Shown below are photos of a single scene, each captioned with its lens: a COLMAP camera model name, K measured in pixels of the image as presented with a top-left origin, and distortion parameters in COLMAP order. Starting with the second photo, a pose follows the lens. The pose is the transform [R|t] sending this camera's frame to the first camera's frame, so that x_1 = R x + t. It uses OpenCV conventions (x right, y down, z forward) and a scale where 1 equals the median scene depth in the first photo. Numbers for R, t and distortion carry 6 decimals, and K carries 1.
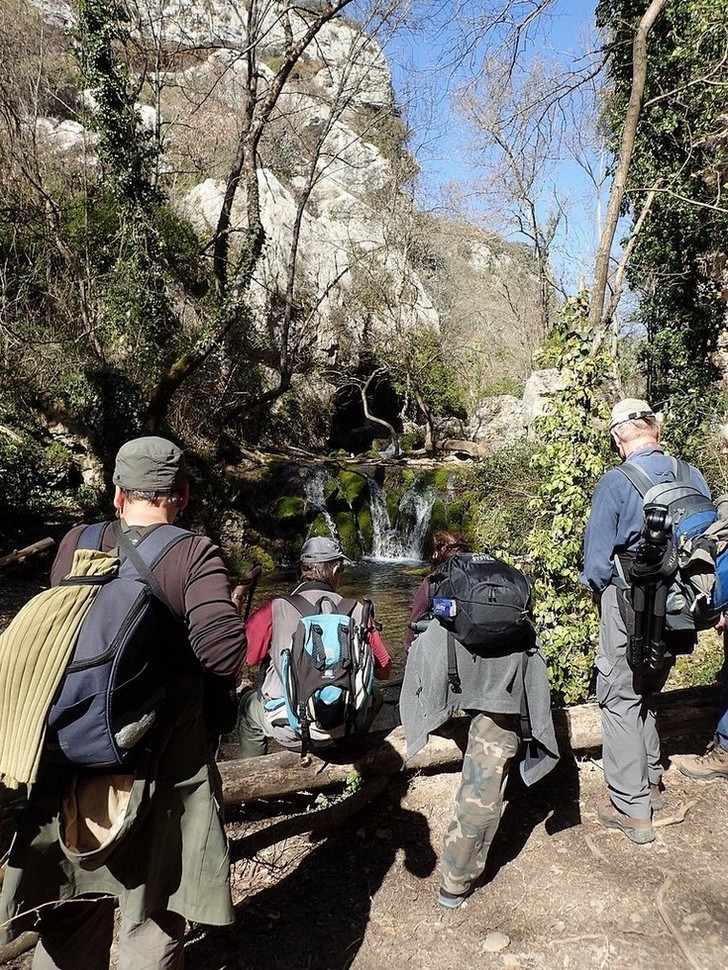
lens RADIAL K [[706.1, 0, 365.5], [0, 706.1, 485.1], [0, 0, 1]] dist [0.001165, 0.000070]
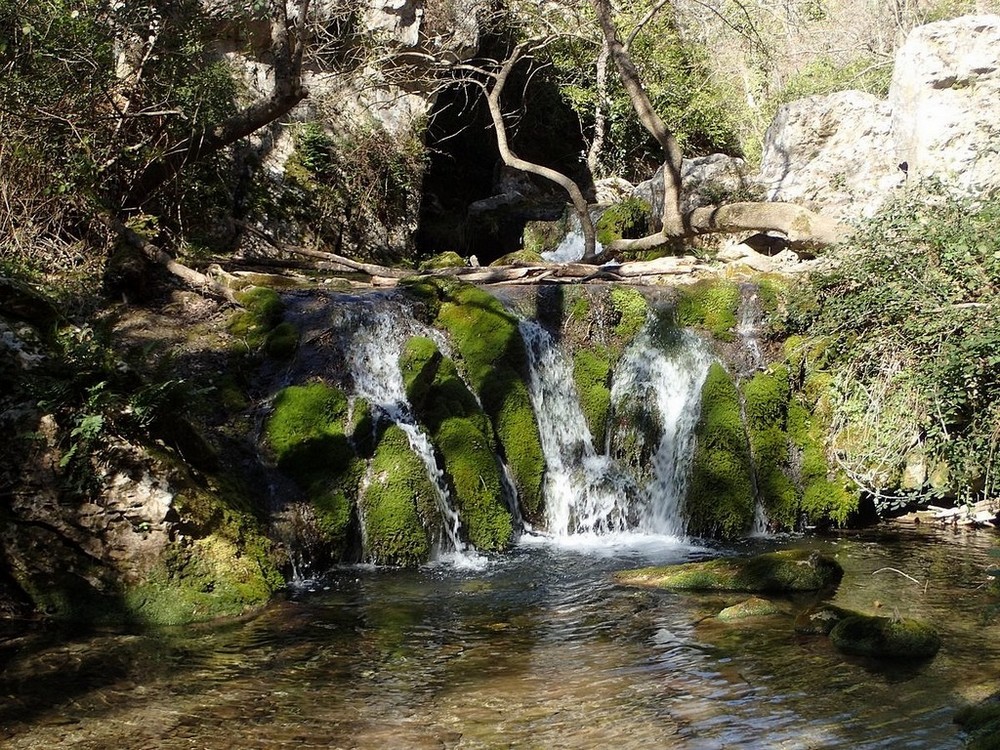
lens RADIAL K [[1548.3, 0, 500.5], [0, 1548.3, 377.9], [0, 0, 1]] dist [-0.261684, 0.000000]
pose [[0.997602, -0.068326, -0.011047, 0.000415], [0.068613, 0.997248, 0.028081, -0.002040], [0.009098, -0.028772, 0.999545, 0.151760]]
